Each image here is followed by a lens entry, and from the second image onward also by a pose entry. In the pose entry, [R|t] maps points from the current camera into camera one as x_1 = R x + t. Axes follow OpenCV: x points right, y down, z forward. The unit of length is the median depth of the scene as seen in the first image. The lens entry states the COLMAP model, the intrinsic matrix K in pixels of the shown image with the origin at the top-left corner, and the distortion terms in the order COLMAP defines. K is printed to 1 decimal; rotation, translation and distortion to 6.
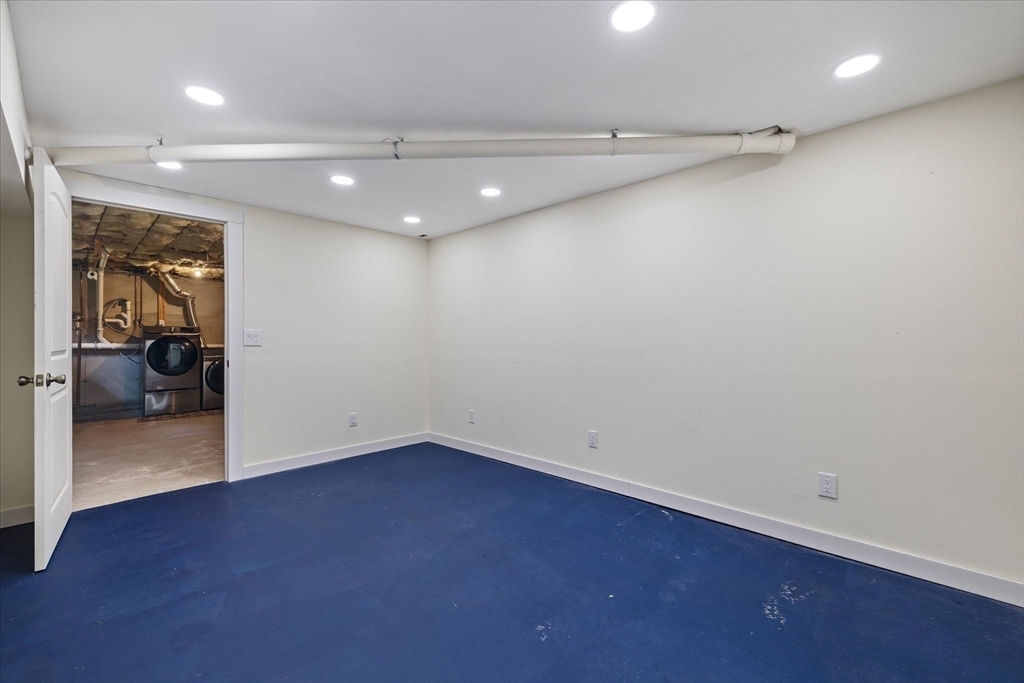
lens RADIAL K [[433.3, 0, 510.2], [0, 433.3, 339.8], [0, 0, 1]] dist [0.009306, -0.000348]
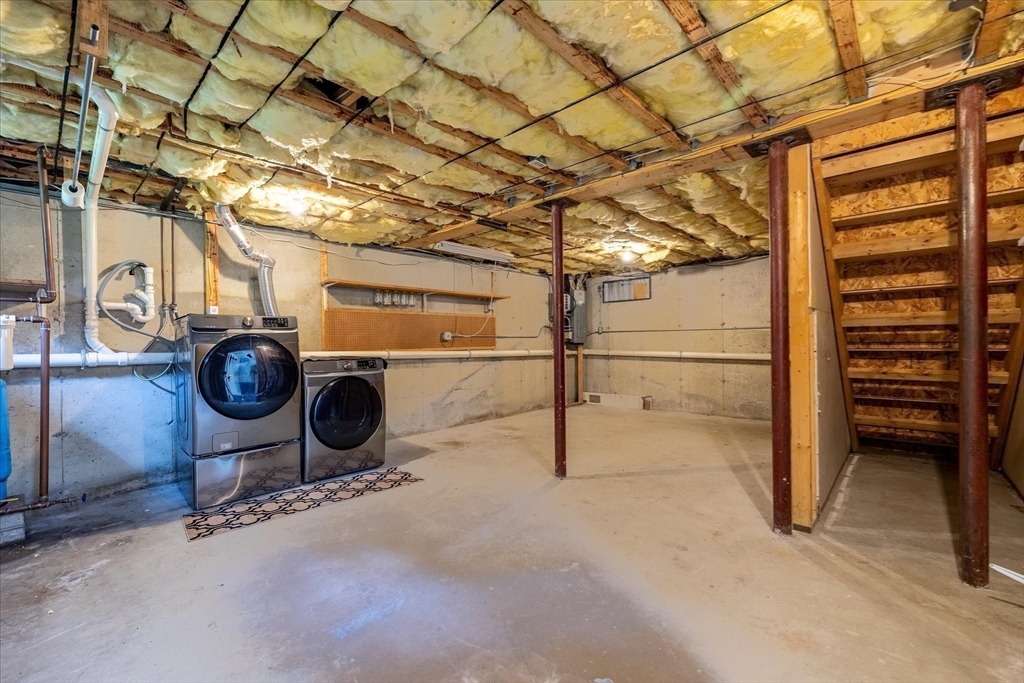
lens RADIAL K [[433.3, 0, 513.9], [0, 433.3, 343.6], [0, 0, 1]] dist [0.009306, -0.000348]
pose [[0.999531, -0.017419, 0.025169, -0.478839], [0.017457, 0.999847, -0.001289, 0.006284], [-0.025143, 0.001728, 0.999682, 0.499109]]
